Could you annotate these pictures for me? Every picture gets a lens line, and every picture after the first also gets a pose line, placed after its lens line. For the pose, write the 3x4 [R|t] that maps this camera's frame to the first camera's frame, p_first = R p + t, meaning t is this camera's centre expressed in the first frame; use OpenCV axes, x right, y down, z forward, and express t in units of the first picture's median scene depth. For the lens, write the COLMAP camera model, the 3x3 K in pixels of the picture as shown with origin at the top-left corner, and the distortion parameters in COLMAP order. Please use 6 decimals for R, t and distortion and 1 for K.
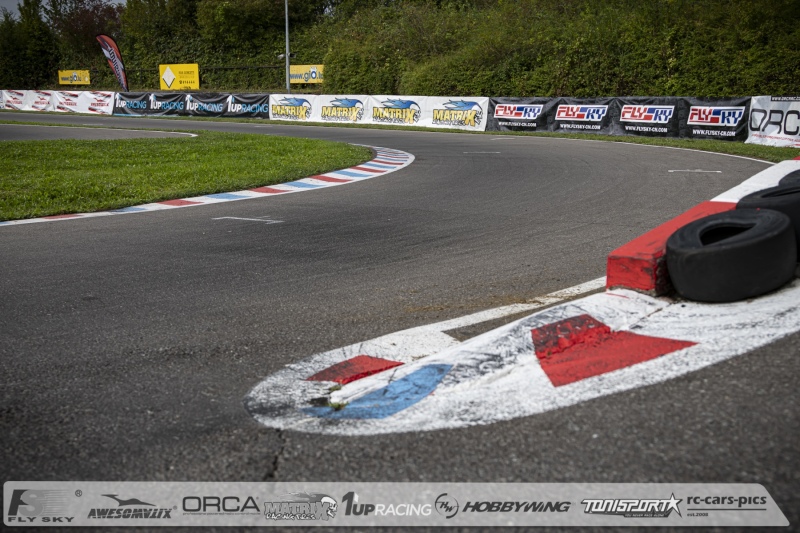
lens RADIAL K [[880.7, 0, 399.3], [0, 880.7, 271.4], [0, 0, 1]] dist [0.000060, 0.018483]
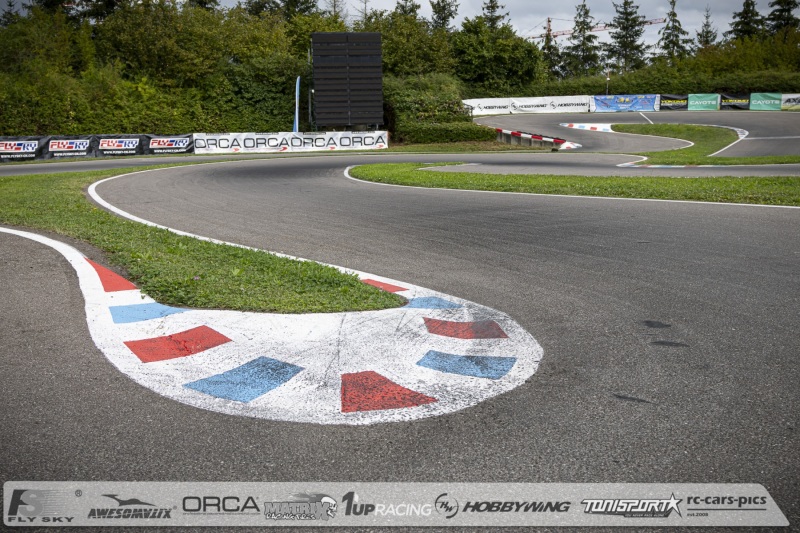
lens RADIAL K [[878.6, 0, 399.1], [0, 878.6, 267.4], [0, 0, 1]] dist [0.015023, 0.009862]
pose [[-0.446747, -0.148797, 0.882200, -1.258432], [0.172625, 0.953206, 0.248191, -0.224463], [-0.877848, 0.263168, -0.400156, 1.008170]]
